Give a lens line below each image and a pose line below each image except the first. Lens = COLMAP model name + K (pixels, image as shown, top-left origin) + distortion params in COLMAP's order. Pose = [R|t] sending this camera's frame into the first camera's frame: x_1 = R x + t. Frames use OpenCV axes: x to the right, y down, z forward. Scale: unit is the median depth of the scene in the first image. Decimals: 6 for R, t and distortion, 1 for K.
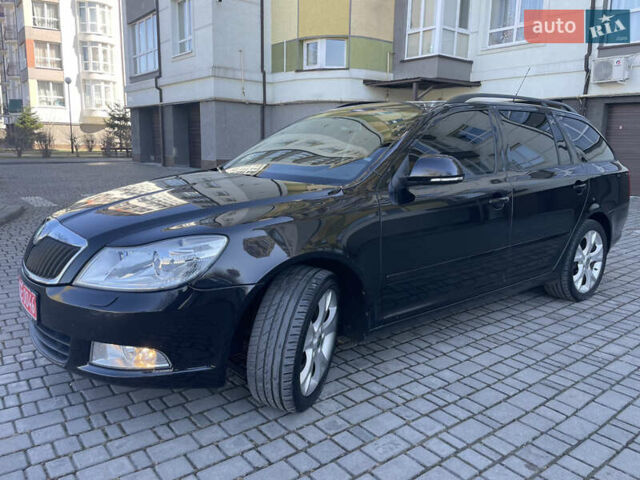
lens RADIAL K [[484.6, 0, 320.0], [0, 484.6, 240.0], [0, 0, 1]] dist [0.085868, -0.117672]
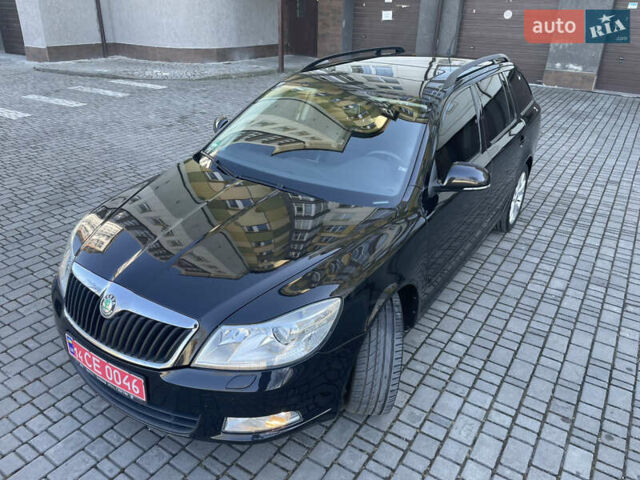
lens RADIAL K [[484.6, 0, 320.0], [0, 484.6, 240.0], [0, 0, 1]] dist [0.085868, -0.117672]
pose [[0.946649, -0.141773, 0.289407, -0.403662], [0.060145, 0.959979, 0.273537, -0.323573], [-0.316604, -0.241537, 0.917290, 0.060450]]
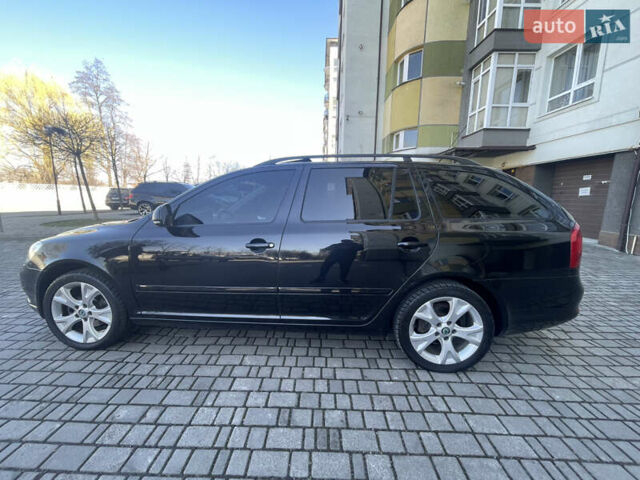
lens RADIAL K [[256.7, 0, 316.7], [0, 256.7, 240.6], [0, 0, 1]] dist [0.002446, 0.000353]
pose [[0.774471, 0.101707, -0.624380, 1.943653], [-0.124474, 0.992197, 0.007227, -0.267416], [0.620243, 0.072122, 0.781087, 1.397020]]
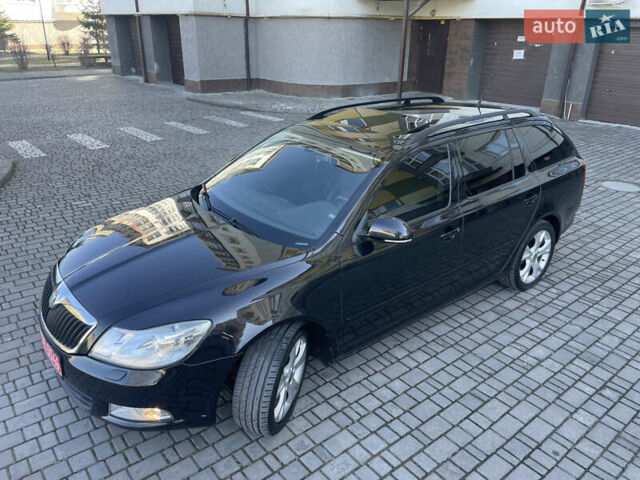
lens RADIAL K [[484.6, 0, 320.0], [0, 484.6, 240.0], [0, 0, 1]] dist [0.085868, -0.117672]
pose [[0.999843, -0.012203, 0.012813, 0.055968], [0.009263, 0.977970, 0.208539, -0.357544], [-0.015075, -0.208387, 0.977930, -0.132774]]
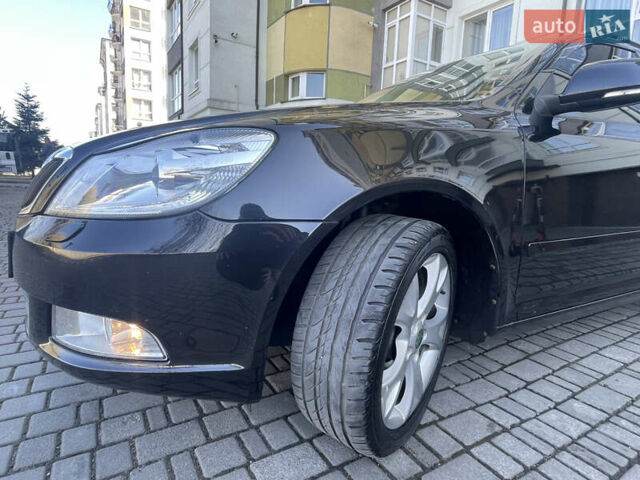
lens RADIAL K [[370.2, 0, 320.0], [0, 370.2, 240.0], [0, 0, 1]] dist [-0.003624, -0.000301]
pose [[0.993123, 0.036265, -0.111320, 0.857453], [-0.040938, 0.998361, -0.039986, -0.033318], [0.109687, 0.044269, 0.992980, 1.174536]]
